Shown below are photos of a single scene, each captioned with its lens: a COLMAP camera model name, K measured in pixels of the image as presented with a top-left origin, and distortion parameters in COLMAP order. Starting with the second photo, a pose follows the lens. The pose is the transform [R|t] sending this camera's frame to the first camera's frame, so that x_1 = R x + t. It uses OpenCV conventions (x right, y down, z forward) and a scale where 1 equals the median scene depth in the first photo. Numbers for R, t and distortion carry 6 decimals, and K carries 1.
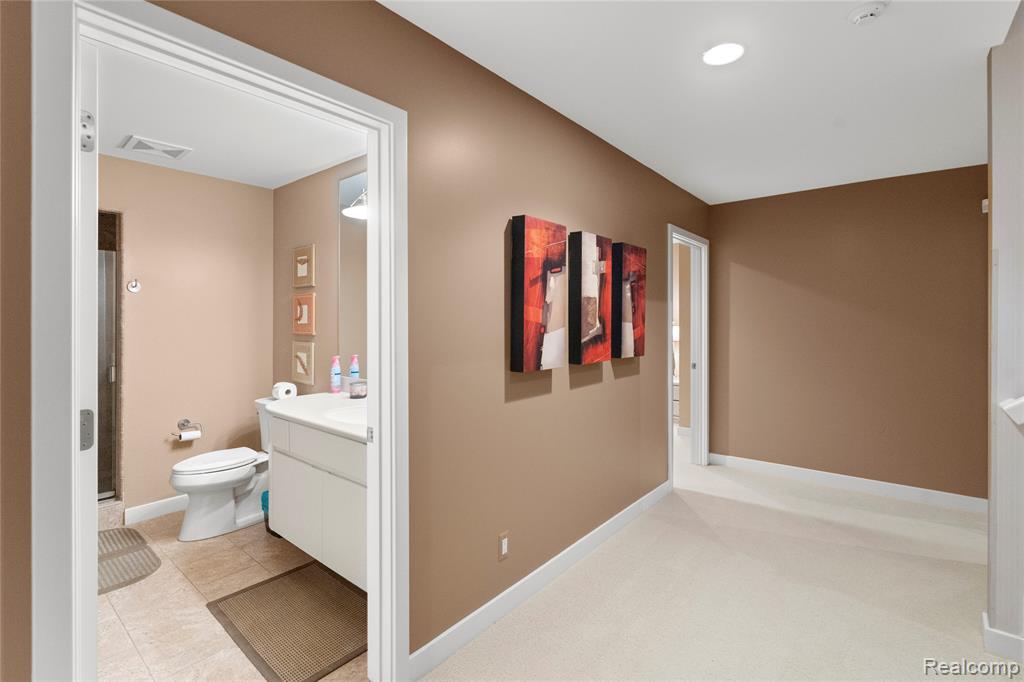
lens RADIAL K [[466.8, 0, 510.2], [0, 466.8, 332.1], [0, 0, 1]] dist [-0.004777, 0.002561]
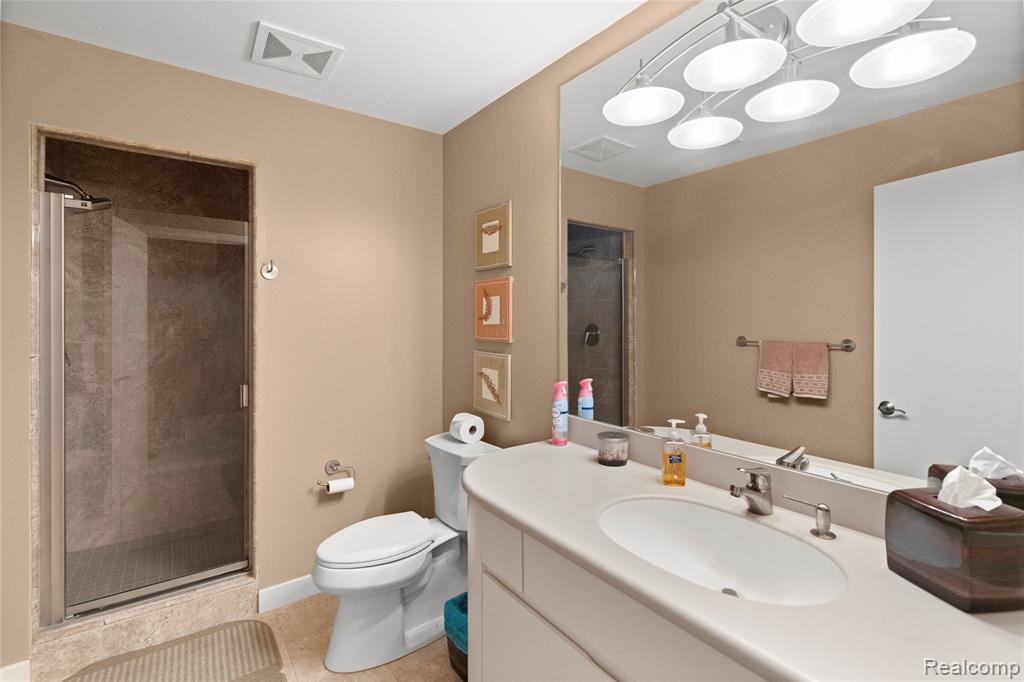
lens RADIAL K [[466.8, 0, 508.3], [0, 466.8, 336.0], [0, 0, 1]] dist [-0.004777, 0.002561]
pose [[0.967731, 0.007529, -0.251873, -0.271891], [-0.004462, 0.999909, 0.012745, -0.011363], [0.251946, -0.011210, 0.967676, 0.393551]]
